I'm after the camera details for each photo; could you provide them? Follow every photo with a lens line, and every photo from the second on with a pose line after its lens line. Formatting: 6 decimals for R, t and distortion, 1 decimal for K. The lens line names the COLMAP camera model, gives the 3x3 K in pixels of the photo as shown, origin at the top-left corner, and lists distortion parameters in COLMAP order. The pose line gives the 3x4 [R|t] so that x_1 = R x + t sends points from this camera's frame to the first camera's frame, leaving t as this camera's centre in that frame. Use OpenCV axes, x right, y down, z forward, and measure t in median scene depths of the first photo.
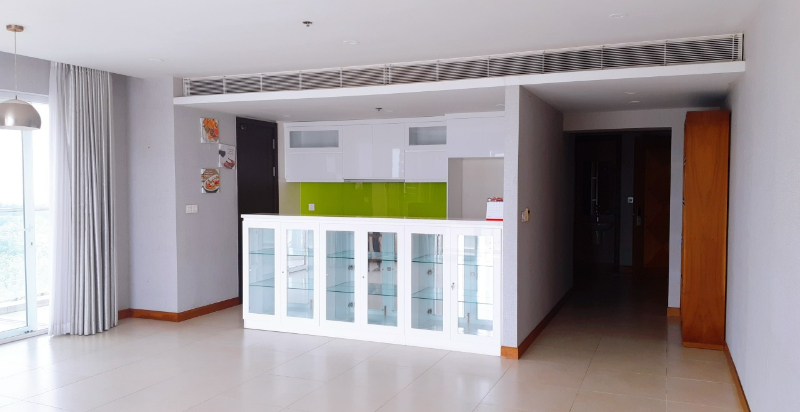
lens RADIAL K [[645.6, 0, 398.5], [0, 645.6, 206.5], [0, 0, 1]] dist [0.042302, -0.005117]
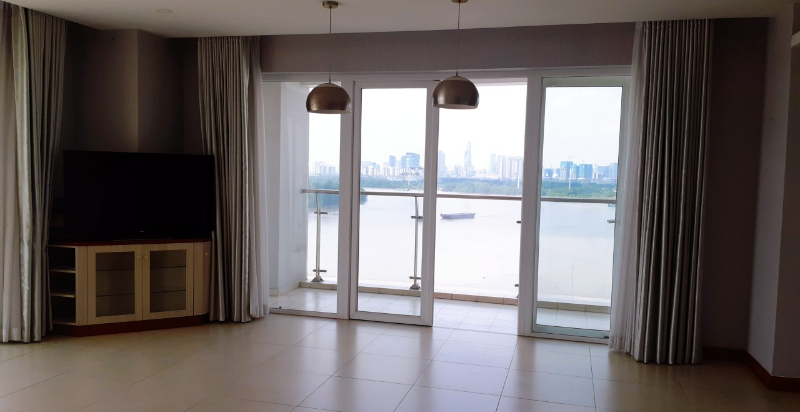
lens RADIAL K [[645.6, 0, 393.7], [0, 645.6, 204.2], [0, 0, 1]] dist [0.042302, -0.005117]
pose [[0.133335, 0.056149, -0.989479, 0.260959], [-0.060057, 0.997017, 0.048484, -0.013451], [0.989250, 0.052960, 0.136310, 0.595028]]
